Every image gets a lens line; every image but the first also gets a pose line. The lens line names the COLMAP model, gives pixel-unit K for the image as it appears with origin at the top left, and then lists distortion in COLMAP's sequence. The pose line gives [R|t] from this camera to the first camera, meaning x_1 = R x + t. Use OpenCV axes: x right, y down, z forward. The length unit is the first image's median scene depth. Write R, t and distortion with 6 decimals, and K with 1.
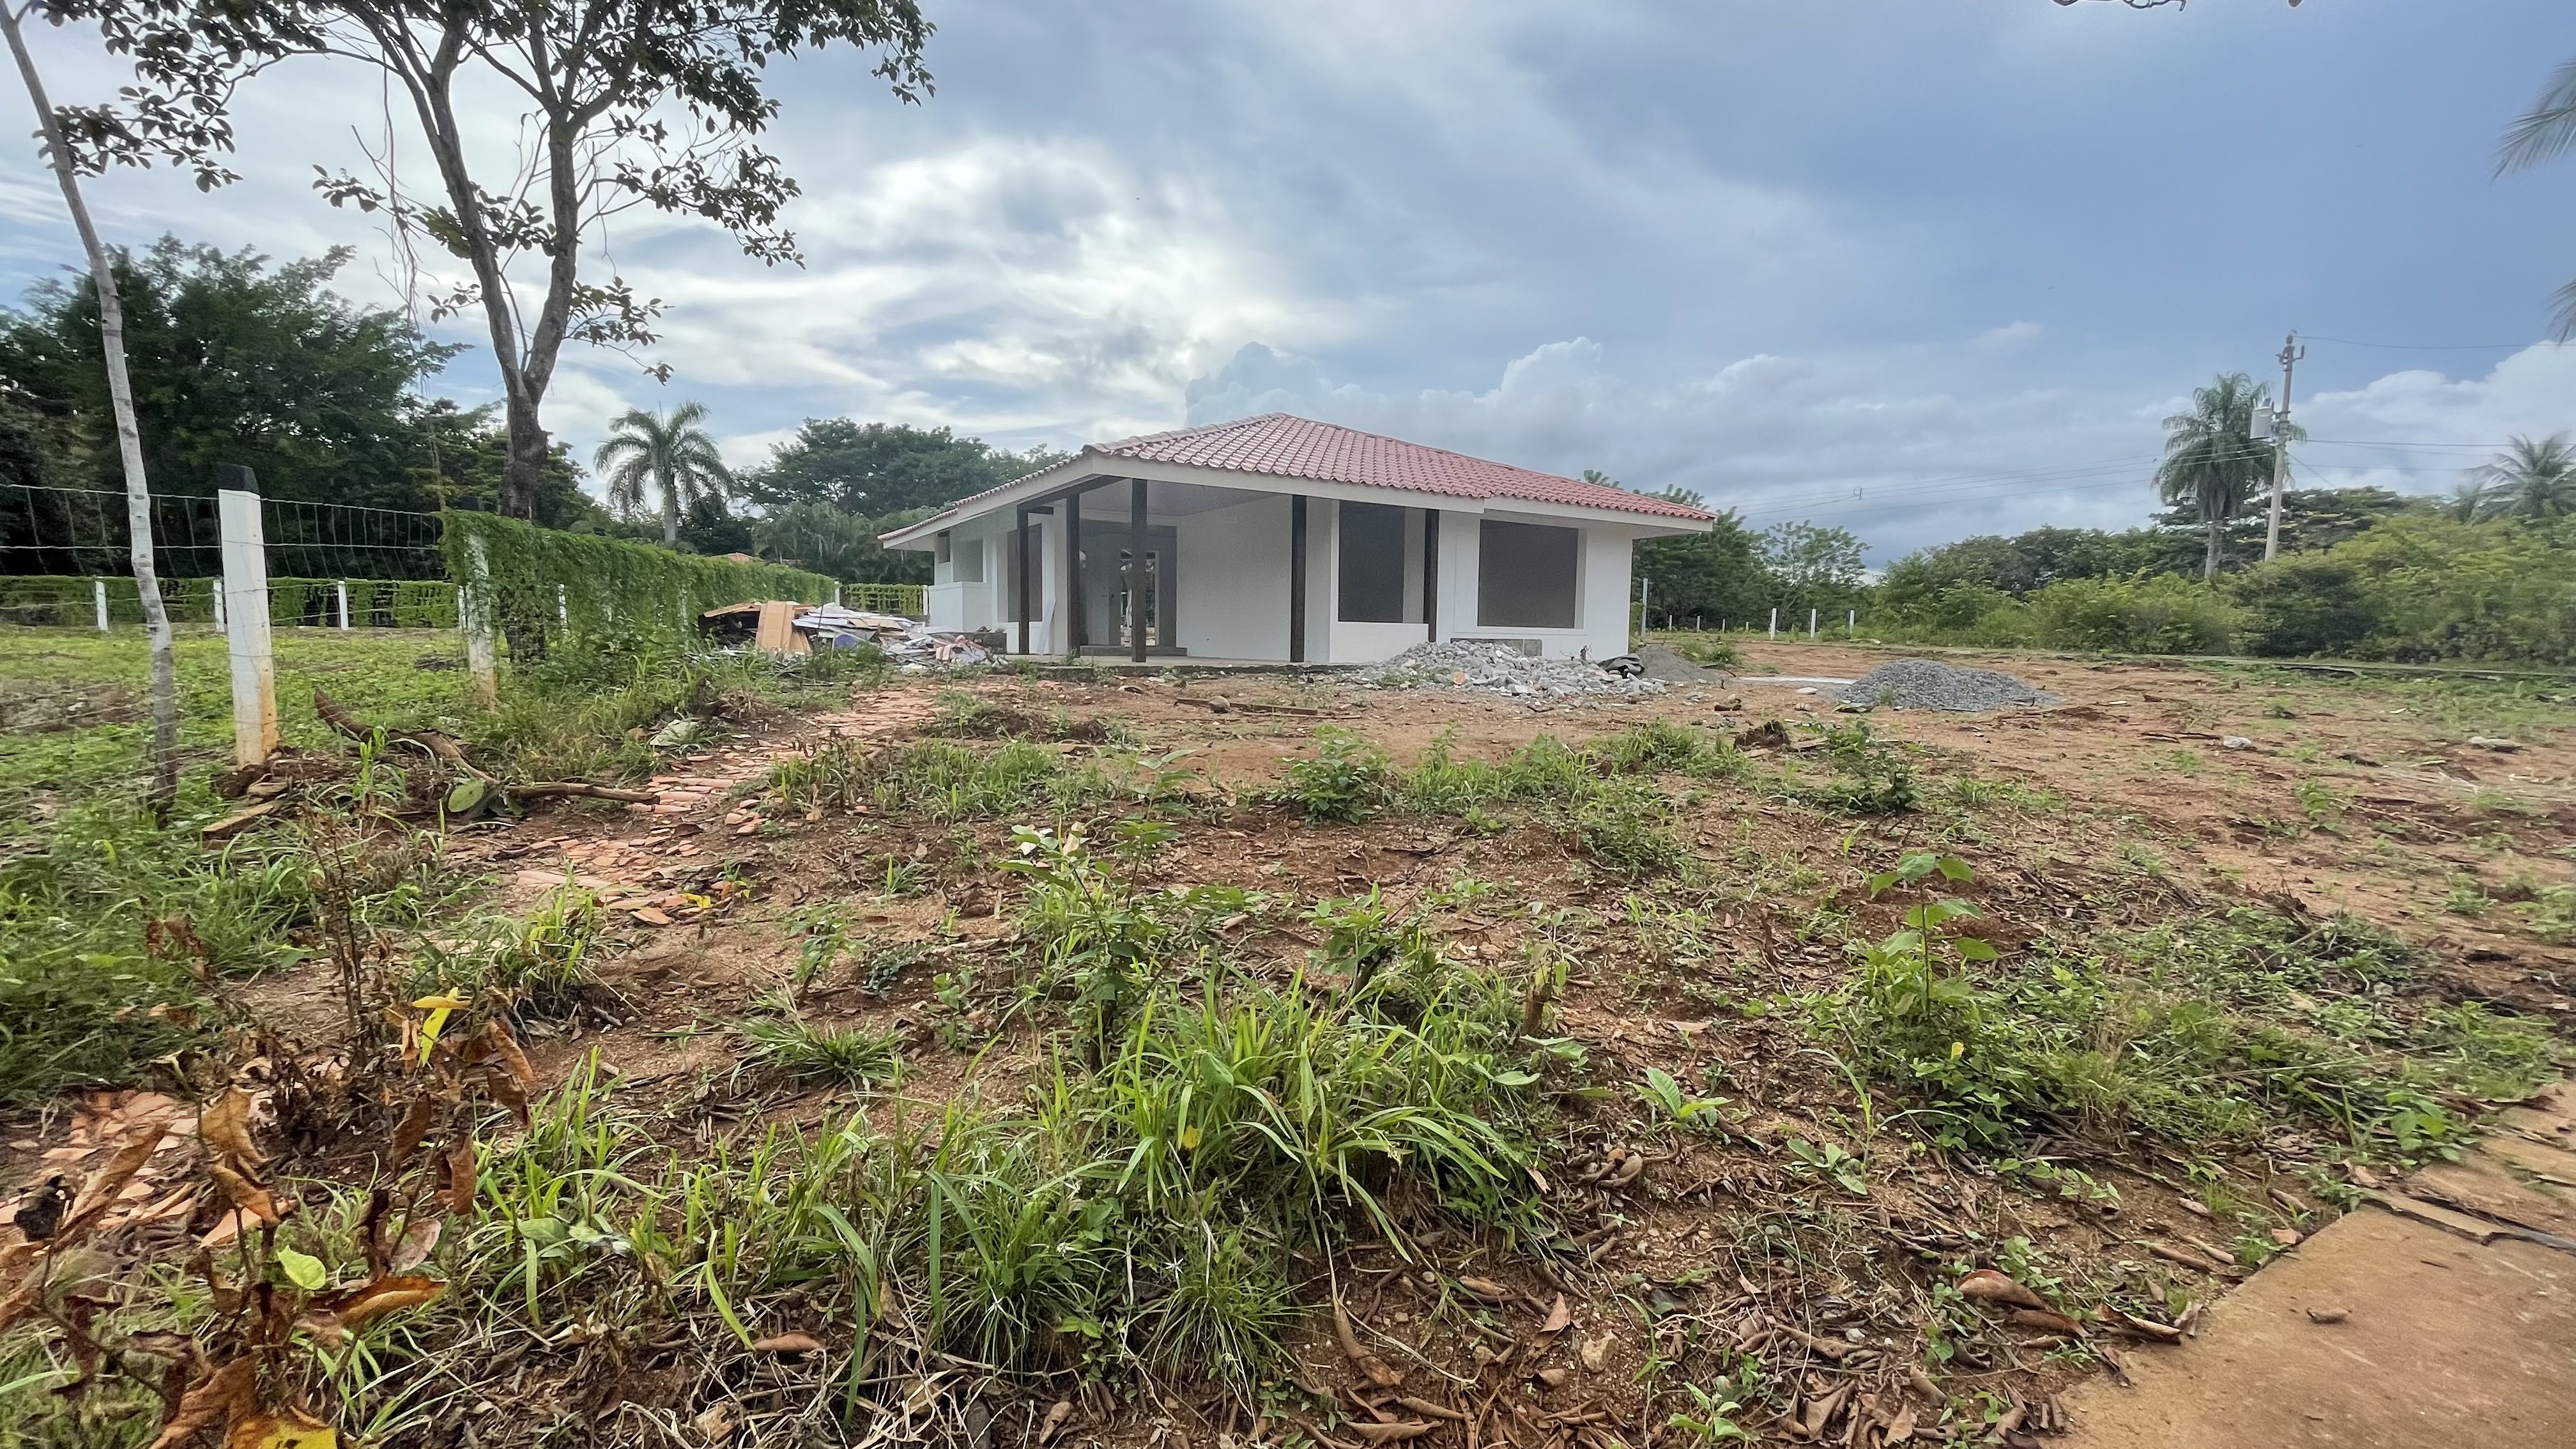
lens RADIAL K [[1080.2, 0, 1288.0], [0, 1080.2, 724.5], [0, 0, 1]] dist [-0.002608, -0.000259]
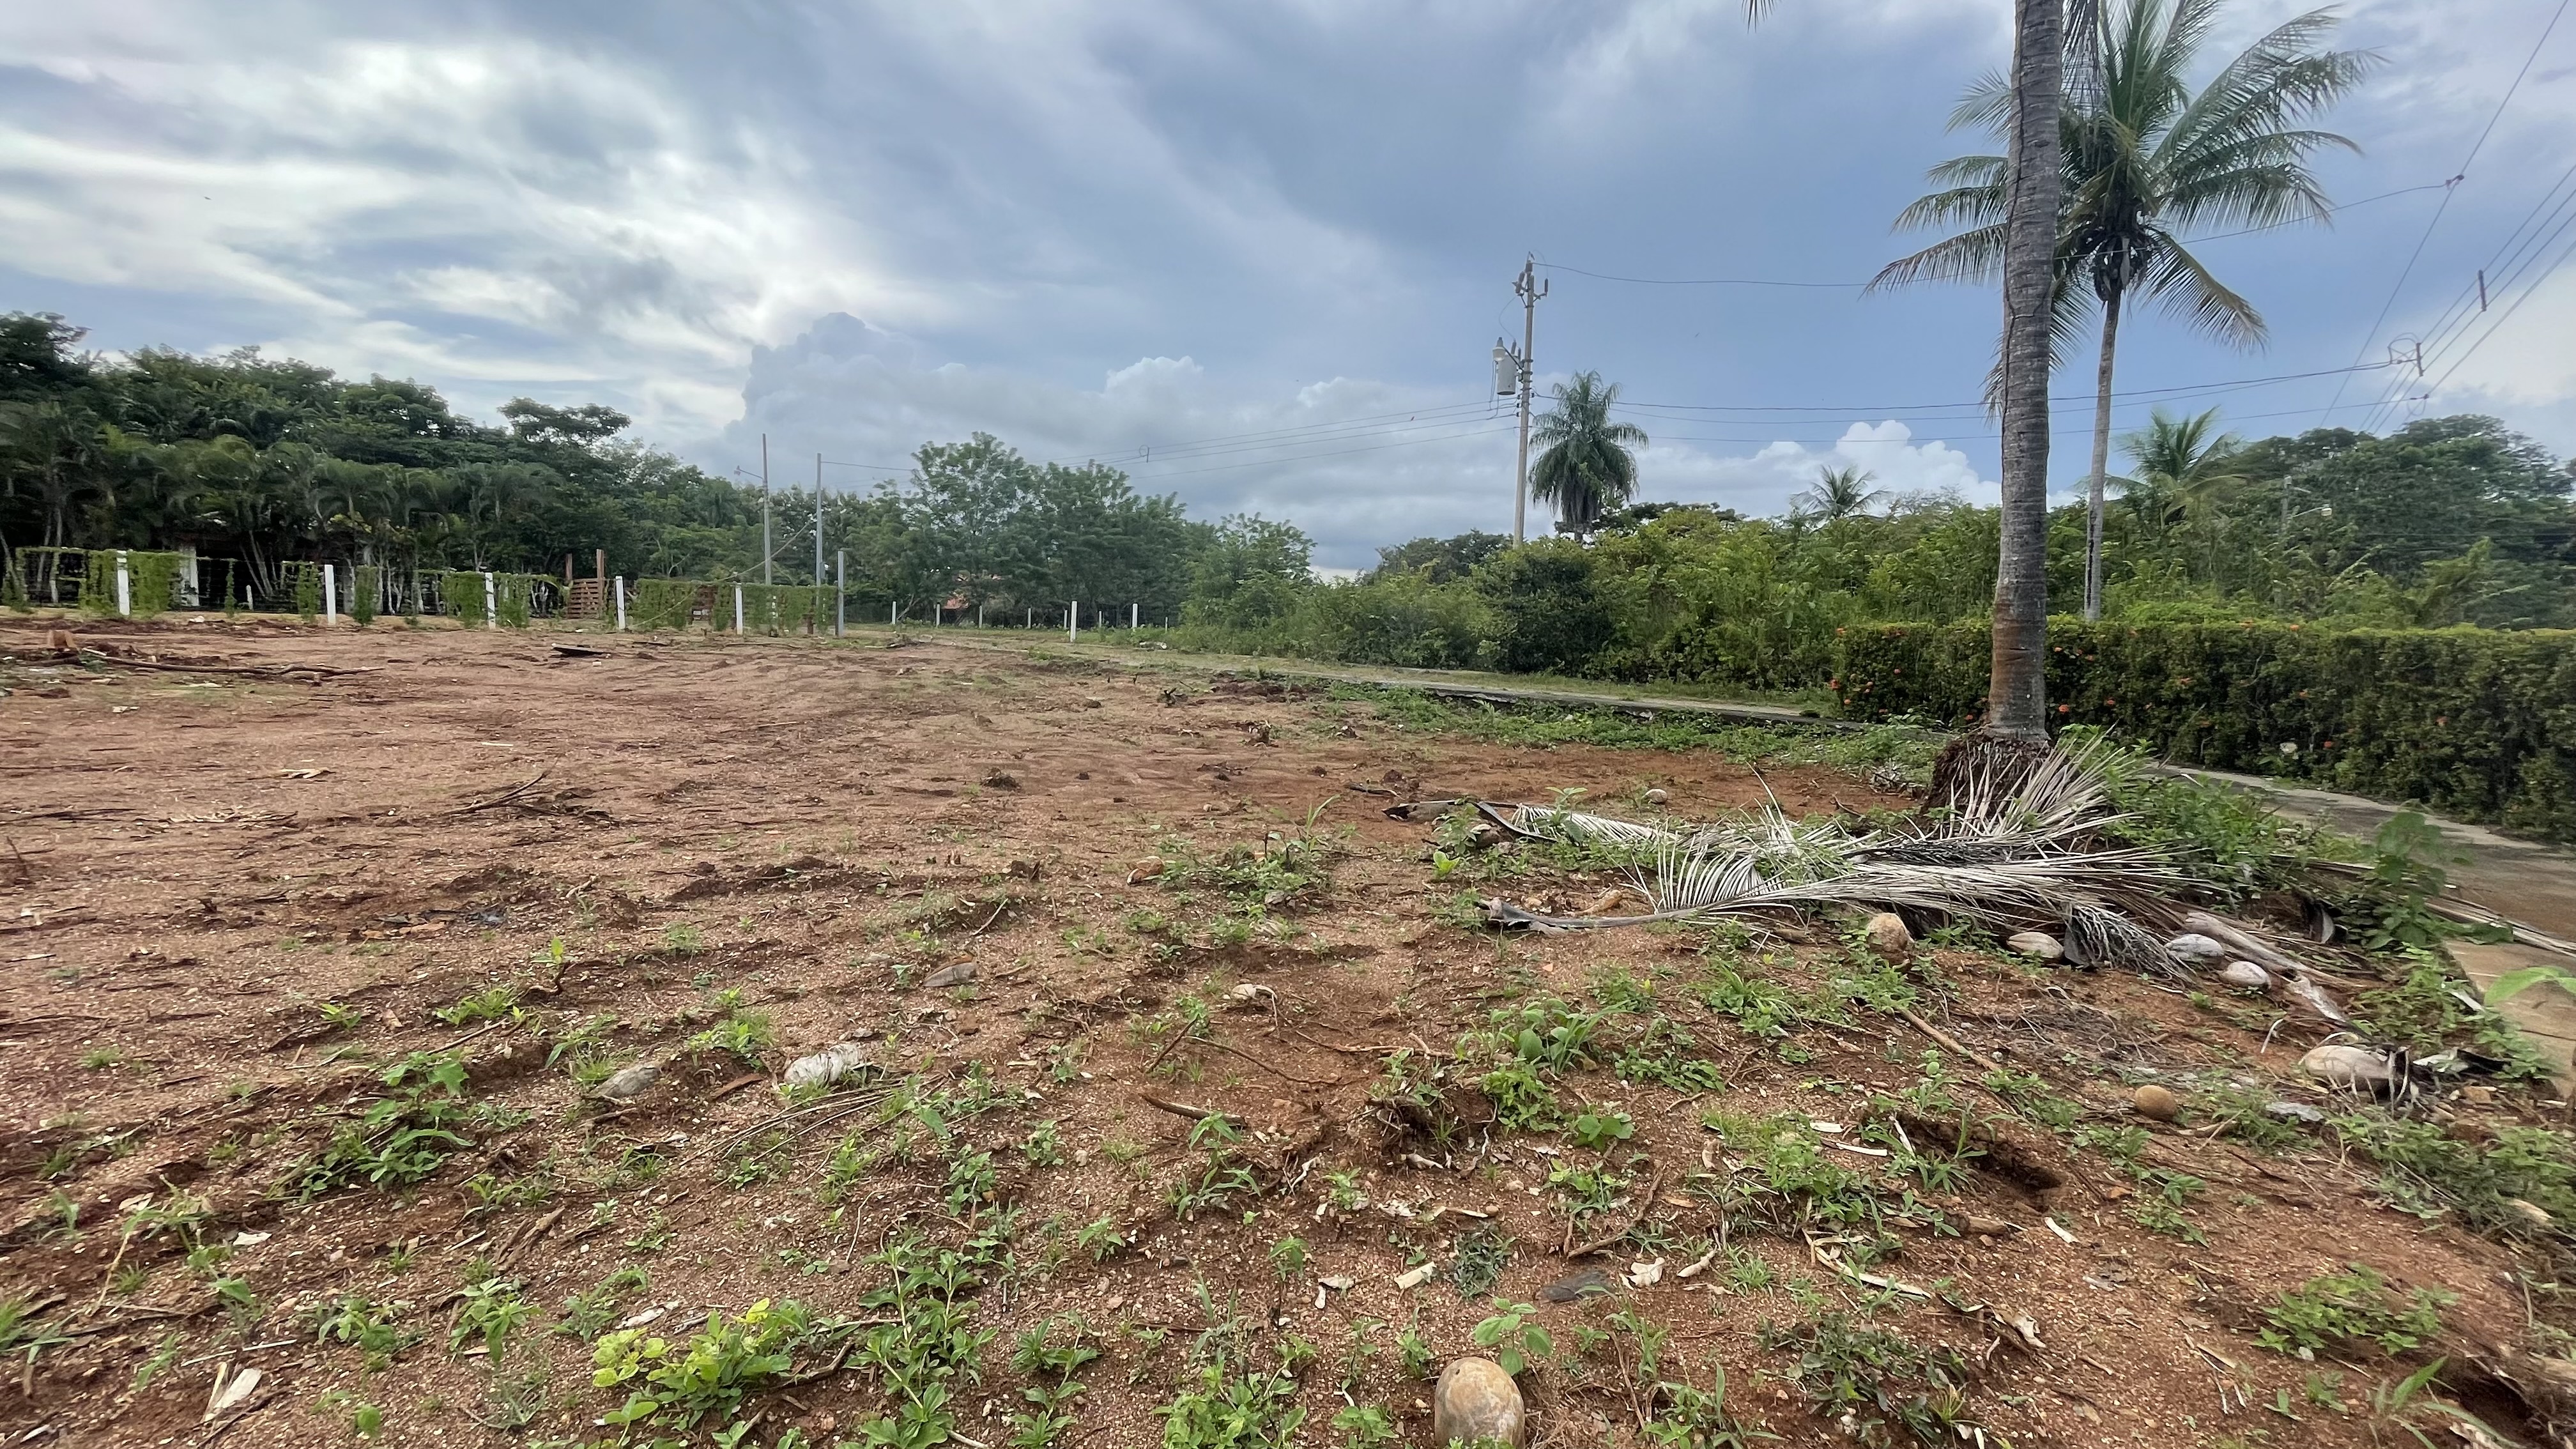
lens RADIAL K [[1043.8, 0, 1287.9], [0, 1043.8, 718.7], [0, 0, 1]] dist [-0.002154, 0.000575]
pose [[0.939877, -0.010910, 0.341340, 0.204652], [0.009942, 0.999940, 0.004583, -0.014052], [-0.341369, -0.000914, 0.939929, 0.141436]]
